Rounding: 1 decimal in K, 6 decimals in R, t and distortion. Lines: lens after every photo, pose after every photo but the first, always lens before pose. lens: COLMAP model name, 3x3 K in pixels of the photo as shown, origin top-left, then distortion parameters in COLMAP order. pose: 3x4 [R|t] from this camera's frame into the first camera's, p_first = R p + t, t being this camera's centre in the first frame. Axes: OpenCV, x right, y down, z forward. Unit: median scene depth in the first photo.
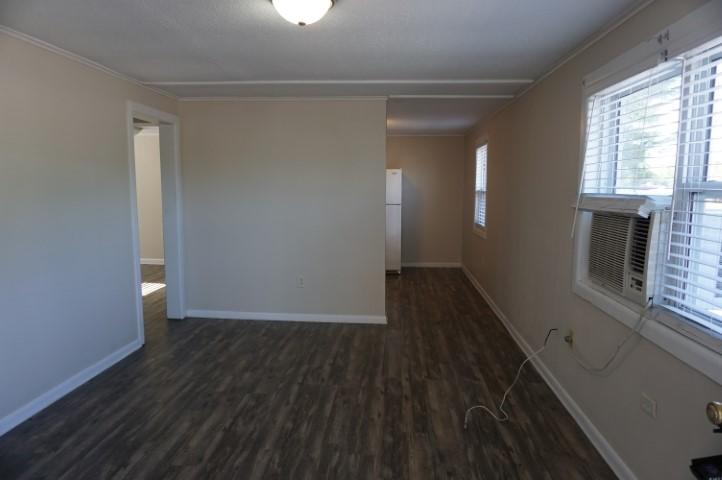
lens RADIAL K [[488.9, 0, 361.6], [0, 488.9, 244.4], [0, 0, 1]] dist [-0.054753, 0.030263]
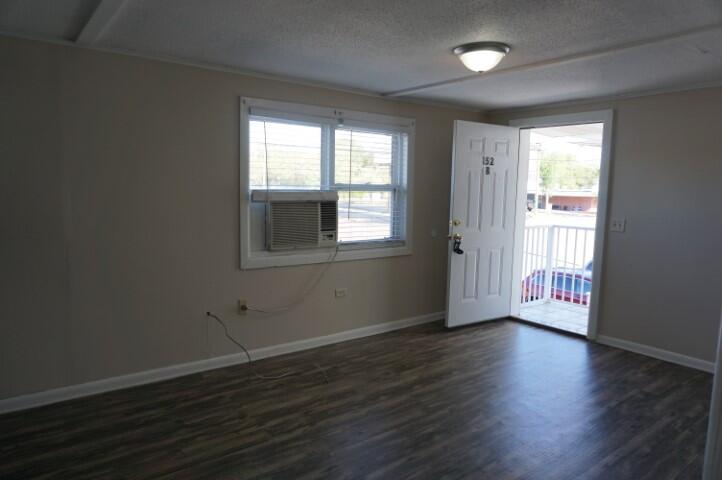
lens RADIAL K [[488.9, 0, 361.6], [0, 488.9, 244.4], [0, 0, 1]] dist [-0.054753, 0.030263]
pose [[-0.681754, -0.103114, 0.724278, -0.691543], [0.060688, 0.978634, 0.196450, -0.196774], [-0.729060, 0.177886, -0.660930, 1.649741]]
